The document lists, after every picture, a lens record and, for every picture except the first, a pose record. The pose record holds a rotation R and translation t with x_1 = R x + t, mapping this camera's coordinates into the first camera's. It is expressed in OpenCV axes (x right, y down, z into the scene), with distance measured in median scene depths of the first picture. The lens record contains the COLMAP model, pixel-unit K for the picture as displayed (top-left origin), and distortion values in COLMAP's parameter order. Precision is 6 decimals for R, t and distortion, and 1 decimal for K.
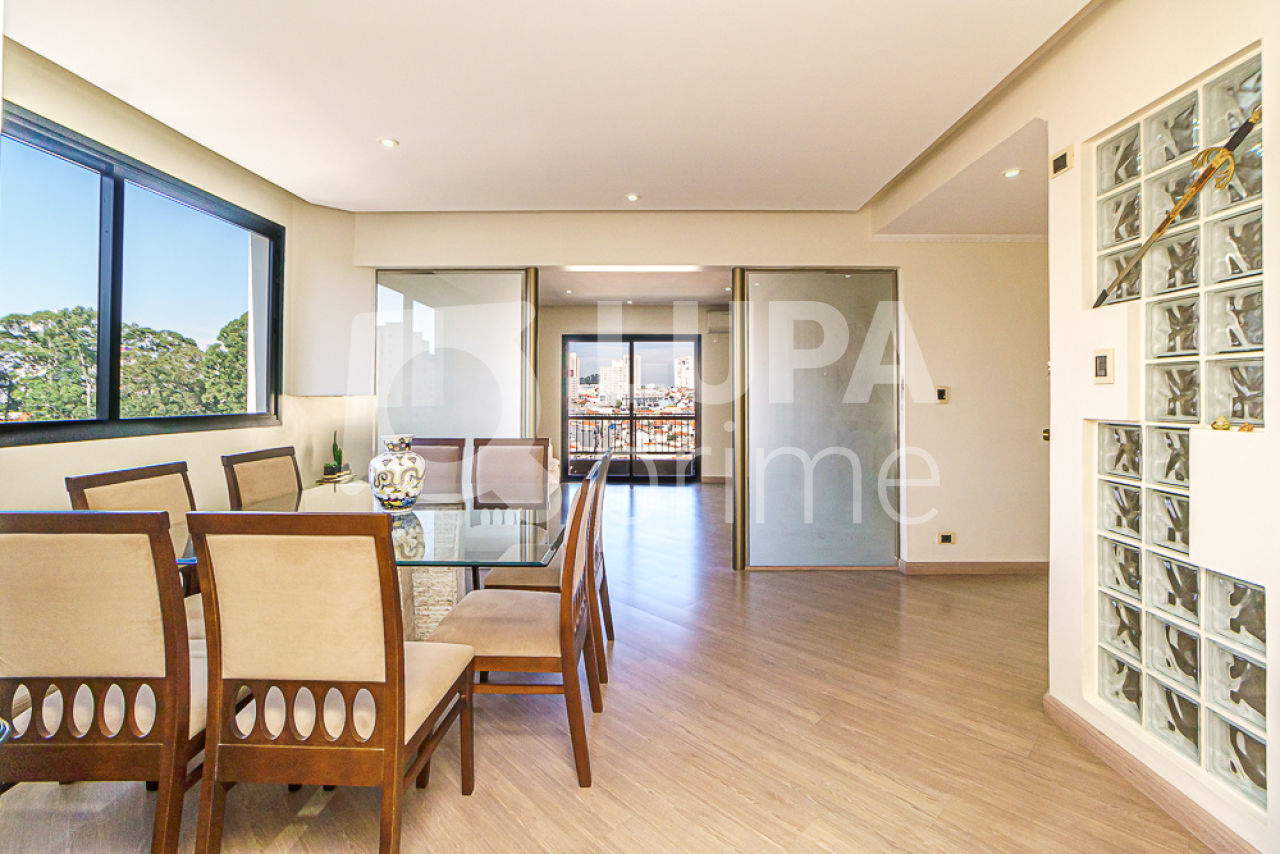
lens RADIAL K [[567.8, 0, 641.8], [0, 567.8, 392.5], [0, 0, 1]] dist [-0.022085, 0.006918]
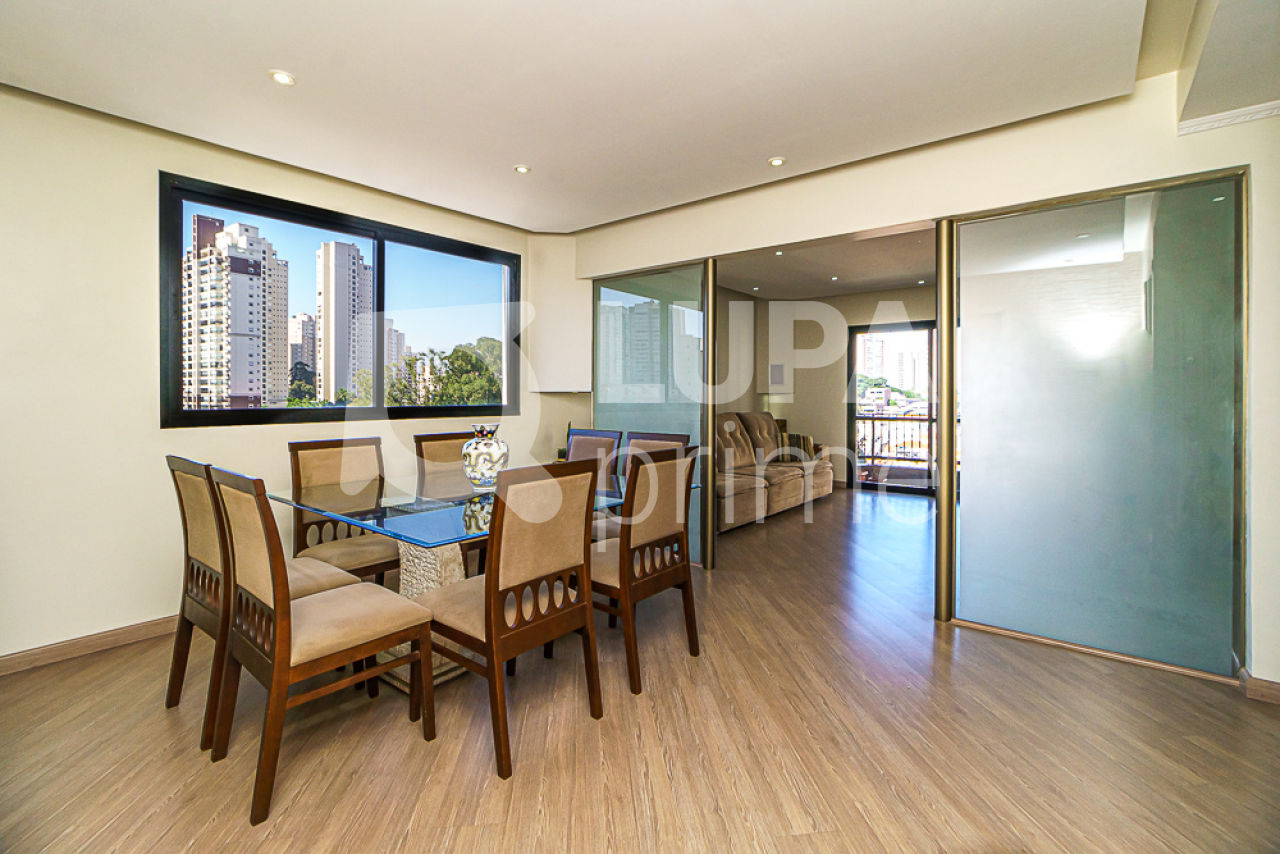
lens RADIAL K [[567.8, 0, 651.6], [0, 567.8, 400.4], [0, 0, 1]] dist [-0.022085, 0.006918]
pose [[0.791427, 0.005924, -0.611236, 0.556386], [0.002914, 0.999905, 0.013465, 0.013868], [0.611257, -0.012437, 0.791334, 0.294649]]
